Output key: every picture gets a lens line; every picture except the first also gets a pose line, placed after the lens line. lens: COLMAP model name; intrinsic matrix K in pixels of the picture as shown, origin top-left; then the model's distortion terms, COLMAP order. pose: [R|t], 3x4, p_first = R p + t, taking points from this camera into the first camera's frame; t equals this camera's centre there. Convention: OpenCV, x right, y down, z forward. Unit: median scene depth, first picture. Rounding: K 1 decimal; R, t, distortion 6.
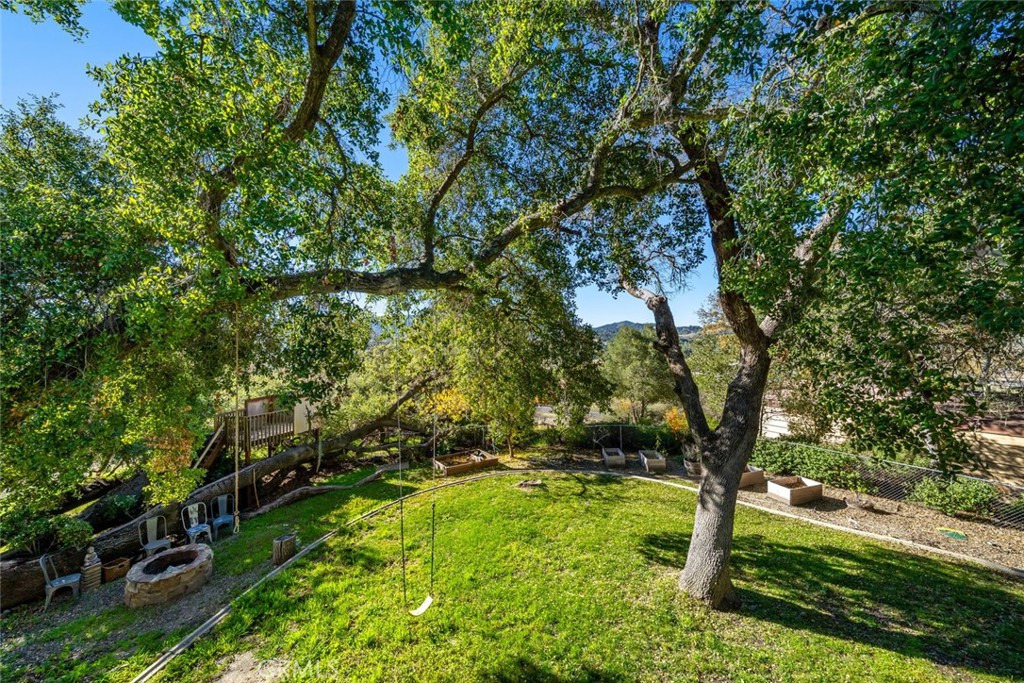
lens RADIAL K [[370.8, 0, 510.2], [0, 370.8, 328.1], [0, 0, 1]] dist [-0.000009, 0.000028]
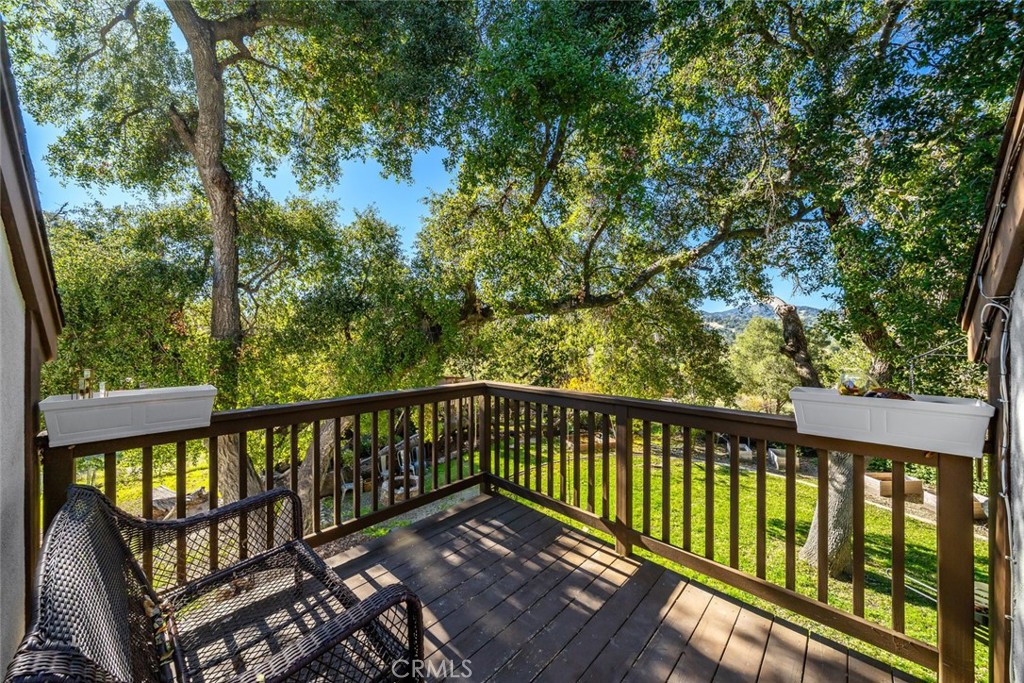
lens RADIAL K [[360.1, 0, 508.6], [0, 360.1, 331.2], [0, 0, 1]] dist [-0.002076, -0.000064]
pose [[0.953205, 0.007548, -0.302230, -0.069758], [0.004214, 0.999259, 0.038246, -0.055885], [0.302295, -0.037730, 0.952467, -0.285038]]
